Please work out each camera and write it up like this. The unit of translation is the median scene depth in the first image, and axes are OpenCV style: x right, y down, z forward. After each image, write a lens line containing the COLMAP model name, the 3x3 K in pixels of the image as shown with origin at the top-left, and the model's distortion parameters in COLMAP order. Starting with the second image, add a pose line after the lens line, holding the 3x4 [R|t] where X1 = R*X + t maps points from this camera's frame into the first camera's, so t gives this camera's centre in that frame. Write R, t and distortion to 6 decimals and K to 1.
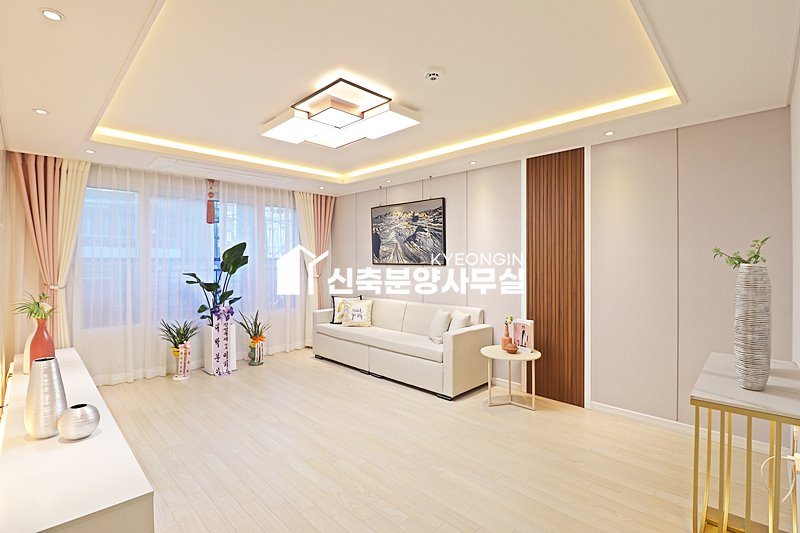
lens RADIAL K [[370.9, 0, 398.5], [0, 370.9, 257.7], [0, 0, 1]] dist [-0.001094, -0.012244]
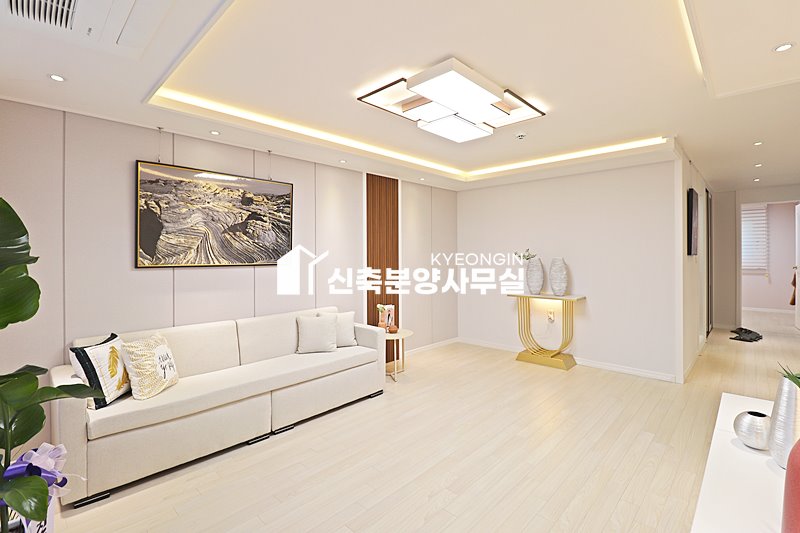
lens RADIAL K [[370.9, 0, 398.5], [0, 370.9, 257.7], [0, 0, 1]] dist [-0.001094, -0.012244]
pose [[-0.027793, 0.000989, 0.999613, -0.641461], [0.005783, 0.999983, -0.000828, 0.005470], [-0.999597, 0.005758, -0.027798, 0.696824]]
